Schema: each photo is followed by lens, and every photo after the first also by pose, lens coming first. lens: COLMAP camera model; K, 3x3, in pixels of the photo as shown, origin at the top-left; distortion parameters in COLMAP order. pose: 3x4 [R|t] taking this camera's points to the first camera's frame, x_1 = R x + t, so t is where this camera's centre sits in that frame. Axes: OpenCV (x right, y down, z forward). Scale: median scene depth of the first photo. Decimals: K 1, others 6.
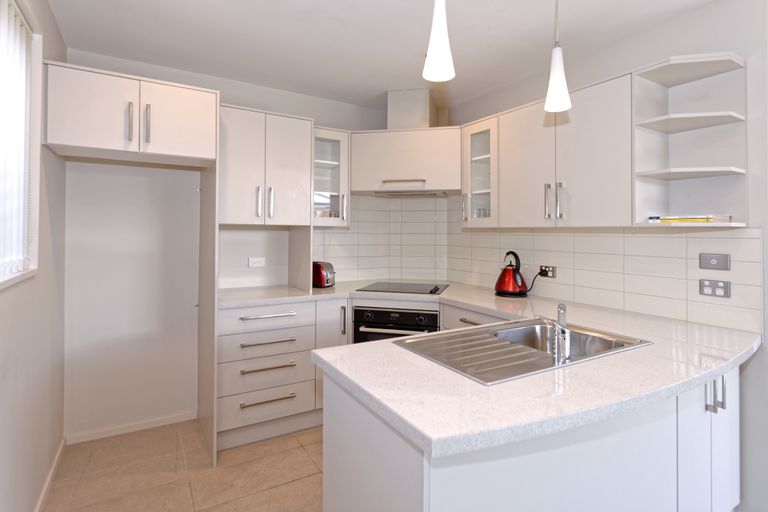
lens RADIAL K [[407.9, 0, 396.0], [0, 407.9, 228.4], [0, 0, 1]] dist [0.004743, 0.001218]
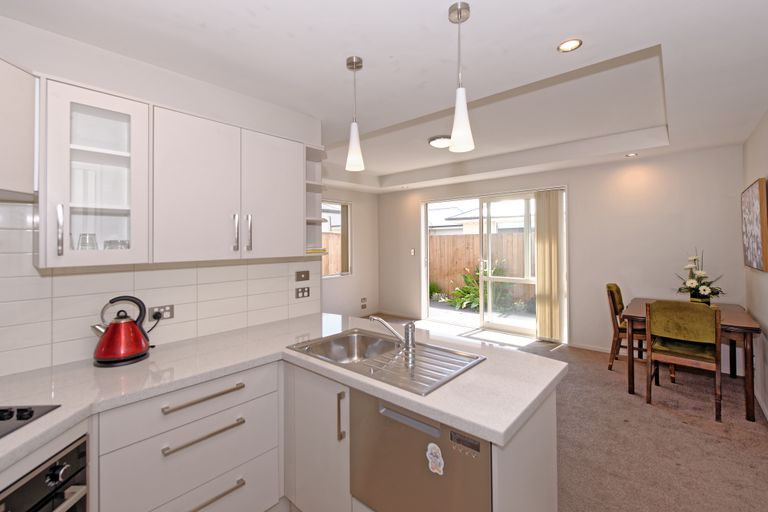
lens RADIAL K [[339.5, 0, 383.5], [0, 339.5, 238.0], [0, 0, 1]] dist [-0.000918, -0.000194]
pose [[-0.291892, 0.005312, 0.956437, -0.413196], [-0.002247, 0.999978, -0.006240, -0.041749], [-0.956449, -0.003970, -0.291873, 0.767557]]
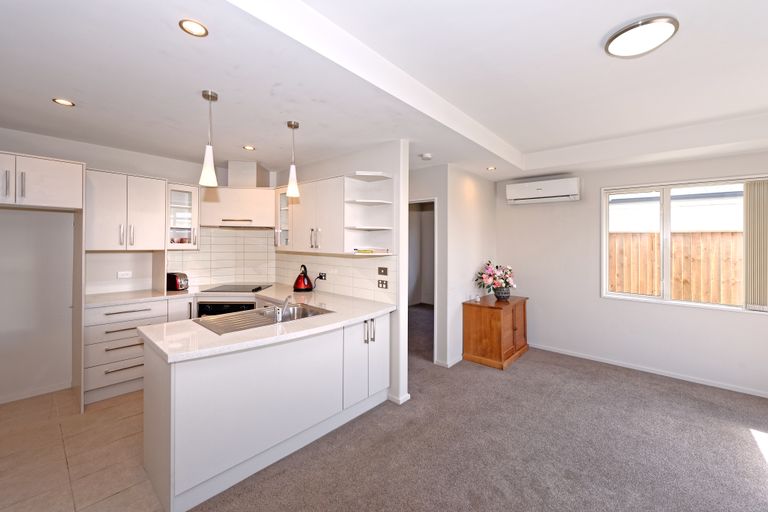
lens RADIAL K [[311.2, 0, 384.7], [0, 311.2, 241.6], [0, 0, 1]] dist [-0.000737, -0.000157]
pose [[0.956214, 0.006794, 0.292590, 0.234227], [-0.009929, 0.999908, 0.009228, -0.056447], [-0.292501, -0.011729, 0.956193, -0.339976]]
